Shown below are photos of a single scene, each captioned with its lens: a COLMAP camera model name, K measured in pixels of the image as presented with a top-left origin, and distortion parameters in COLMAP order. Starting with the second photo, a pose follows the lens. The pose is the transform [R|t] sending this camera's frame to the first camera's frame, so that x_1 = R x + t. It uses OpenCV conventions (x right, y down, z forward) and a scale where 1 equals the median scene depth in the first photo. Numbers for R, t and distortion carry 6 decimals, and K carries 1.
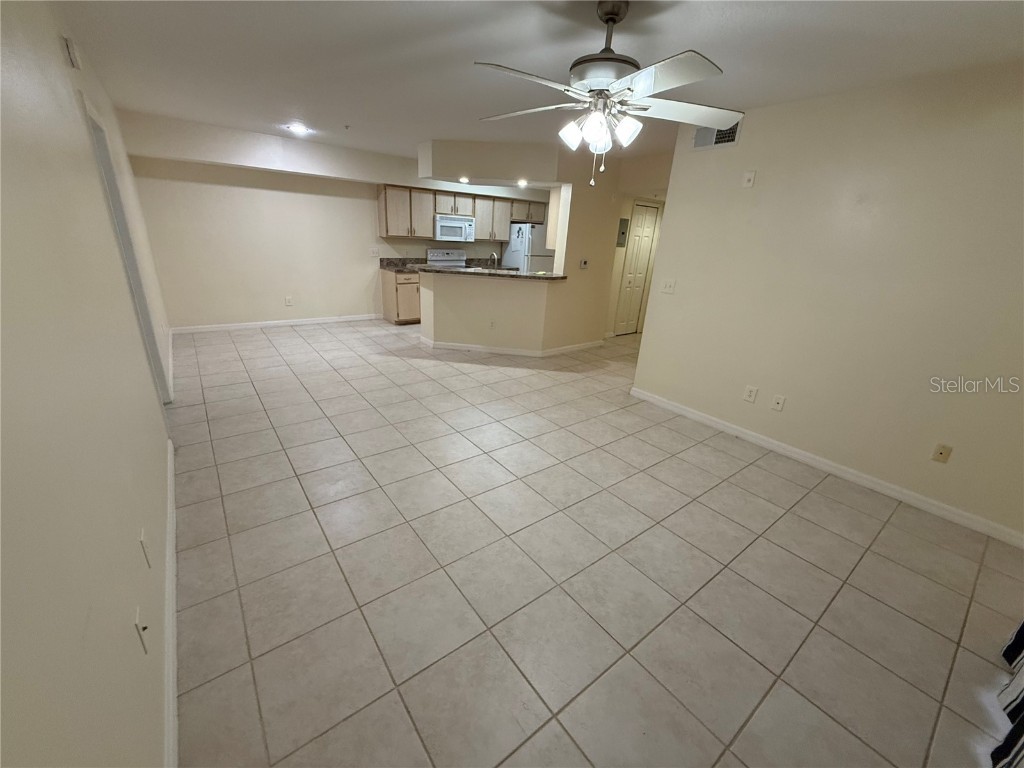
lens RADIAL K [[409.1, 0, 511.8], [0, 409.1, 388.8], [0, 0, 1]] dist [-0.000330, -0.000613]
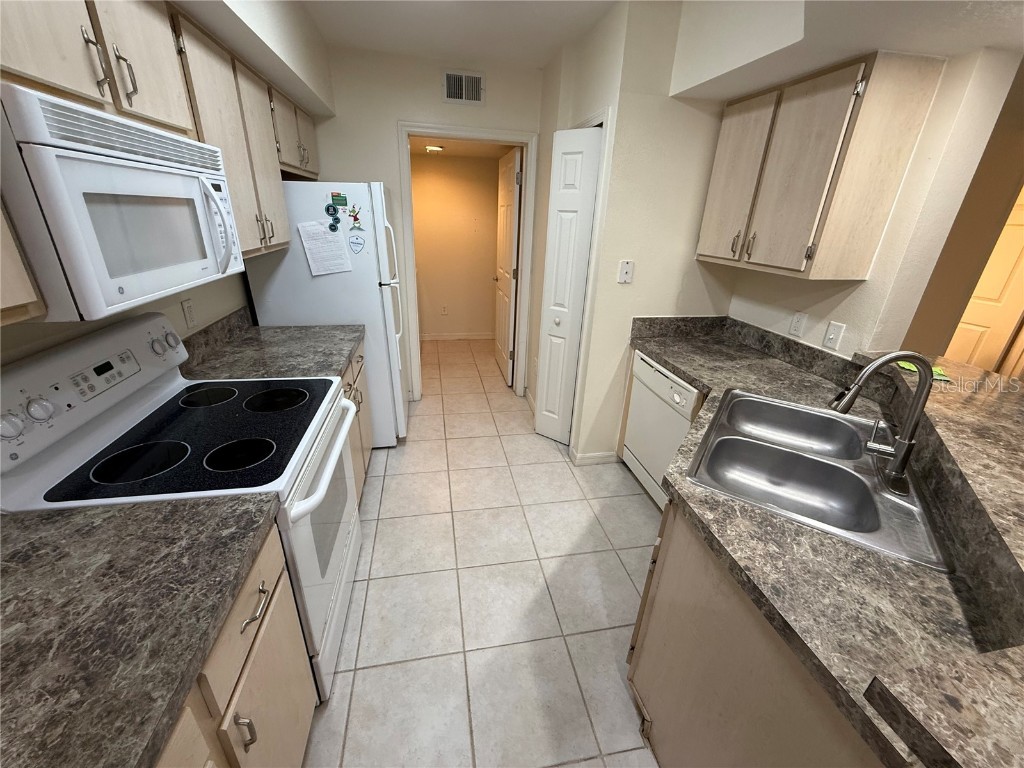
lens RADIAL K [[409.1, 0, 510.9], [0, 409.1, 384.1], [0, 0, 1]] dist [-0.000330, -0.000613]
pose [[0.447772, -0.384451, 0.807278, -0.327109], [0.314333, 0.912900, 0.260401, -0.472974], [-0.837075, 0.137154, 0.529616, 1.168491]]
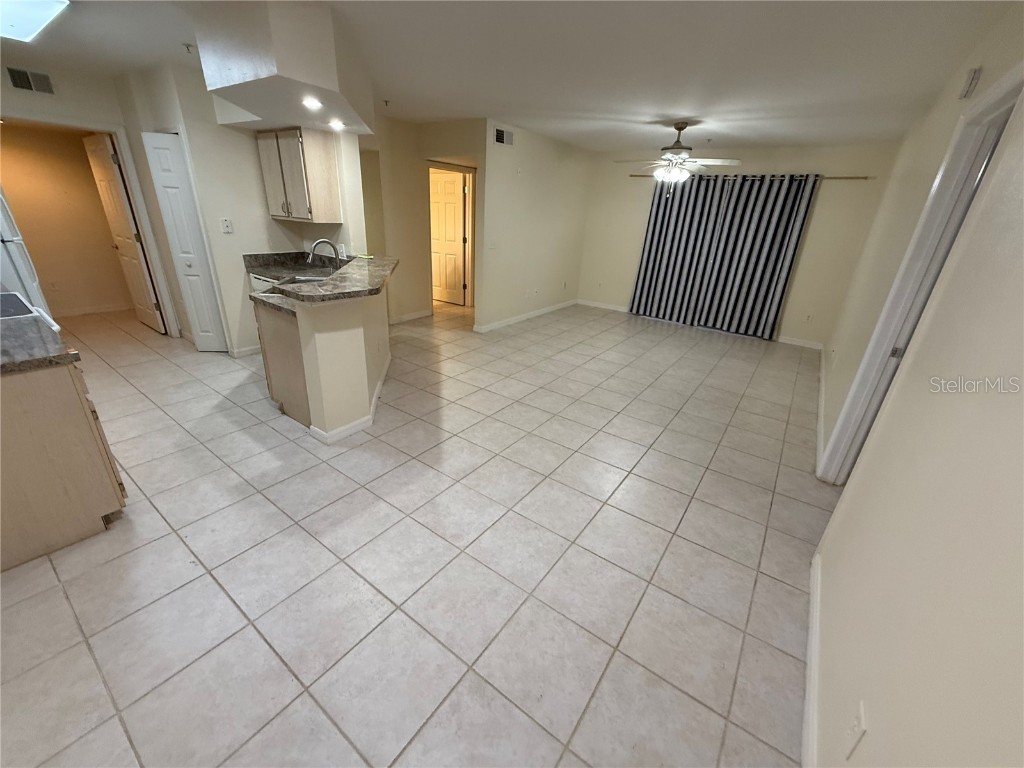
lens RADIAL K [[409.1, 0, 514.1], [0, 409.1, 384.9], [0, 0, 1]] dist [-0.000330, -0.000613]
pose [[-0.283050, -0.441772, 0.851305, -0.794773], [0.279891, 0.810921, 0.513875, -0.428265], [-0.917357, 0.383725, -0.105883, 0.984296]]
